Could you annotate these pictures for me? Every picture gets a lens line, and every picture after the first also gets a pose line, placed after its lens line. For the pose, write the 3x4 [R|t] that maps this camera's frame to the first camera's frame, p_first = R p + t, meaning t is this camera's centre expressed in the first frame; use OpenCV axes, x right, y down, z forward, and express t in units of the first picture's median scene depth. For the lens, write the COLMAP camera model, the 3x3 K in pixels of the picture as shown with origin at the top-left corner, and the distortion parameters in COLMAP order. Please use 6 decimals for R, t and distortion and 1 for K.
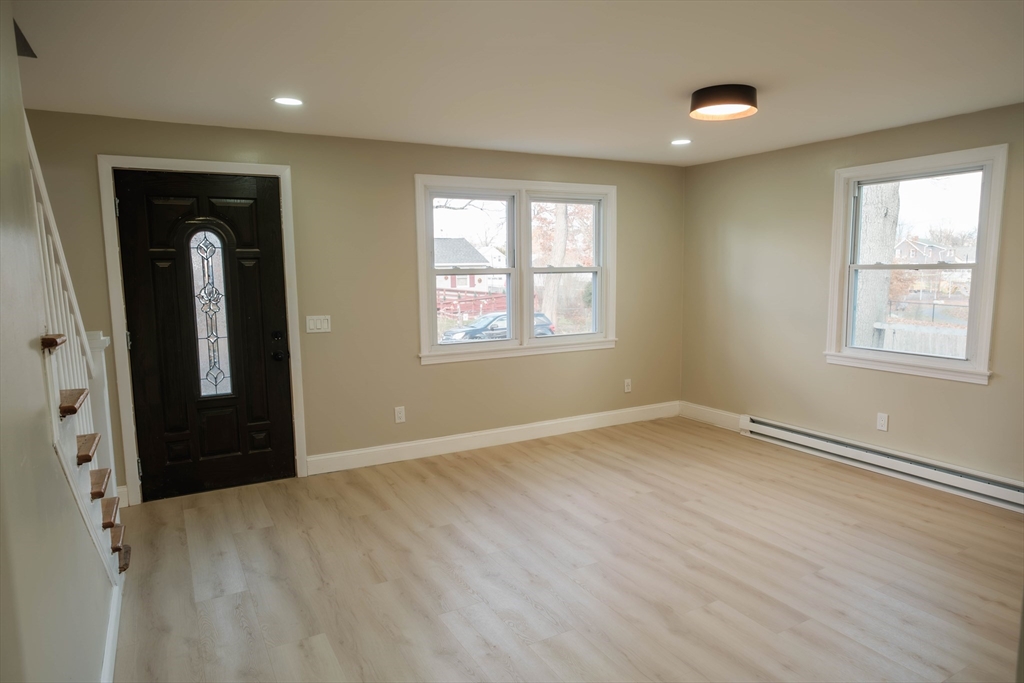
lens RADIAL K [[635.2, 0, 519.7], [0, 635.2, 343.9], [0, 0, 1]] dist [-0.000354, -0.004430]
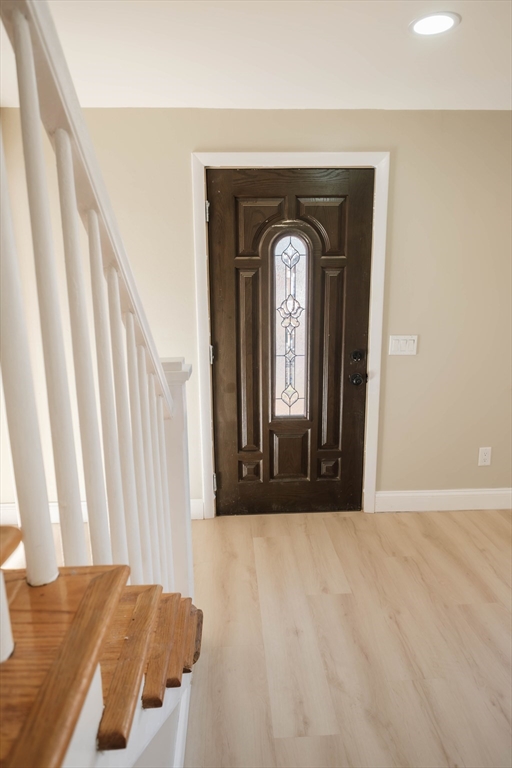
lens RADIAL K [[476.4, 0, 254.6], [0, 476.4, 377.9], [0, 0, 1]] dist [-0.000354, -0.004430]
pose [[0.895105, 0.092369, -0.436182, -0.215300], [-0.055378, 0.993762, 0.096803, -0.038973], [0.442403, -0.062494, 0.894636, 0.342187]]
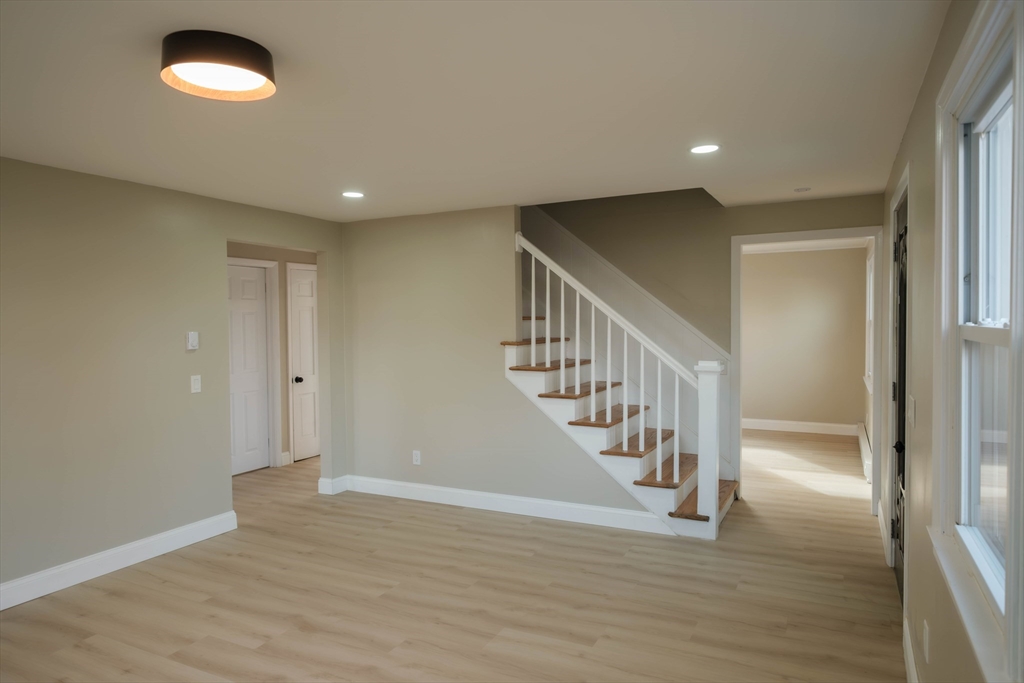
lens RADIAL K [[635.2, 0, 513.3], [0, 635.2, 340.6], [0, 0, 1]] dist [-0.000354, -0.004430]
pose [[-0.833105, 0.038193, -0.551795, 0.331612], [-0.049996, 0.988329, 0.143894, -0.166668], [0.550851, 0.147467, -0.821473, 1.295136]]
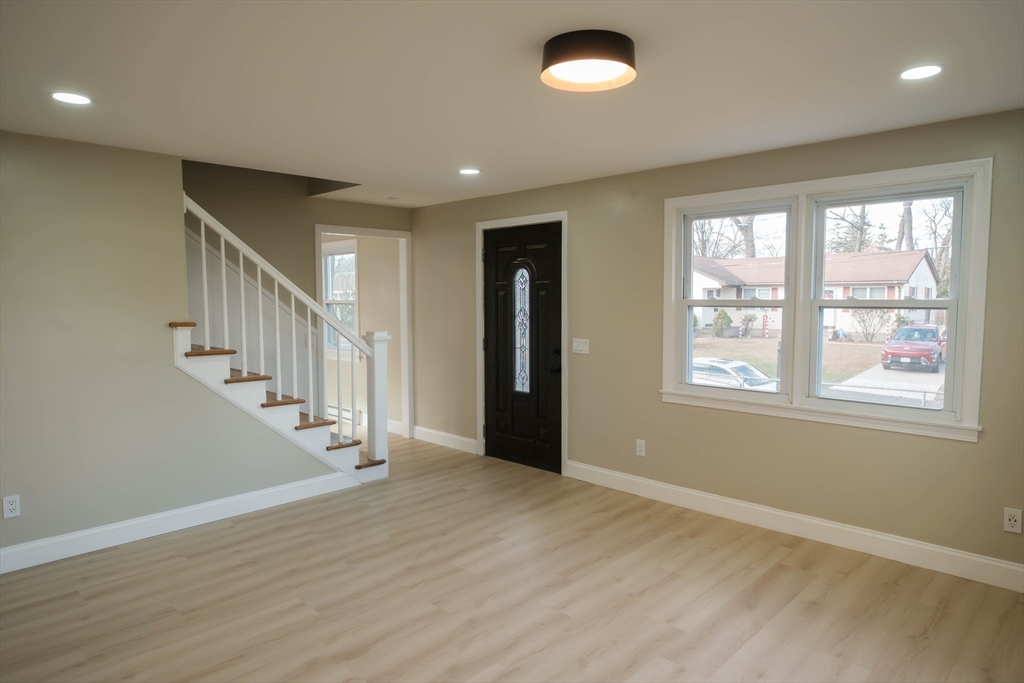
lens RADIAL K [[635.2, 0, 521.8], [0, 635.2, 345.3], [0, 0, 1]] dist [-0.000354, -0.004430]
pose [[0.286845, 0.081950, -0.954465, 0.742105], [-0.122872, 0.991252, 0.048182, -0.075628], [0.950065, 0.103456, 0.294405, 0.577391]]
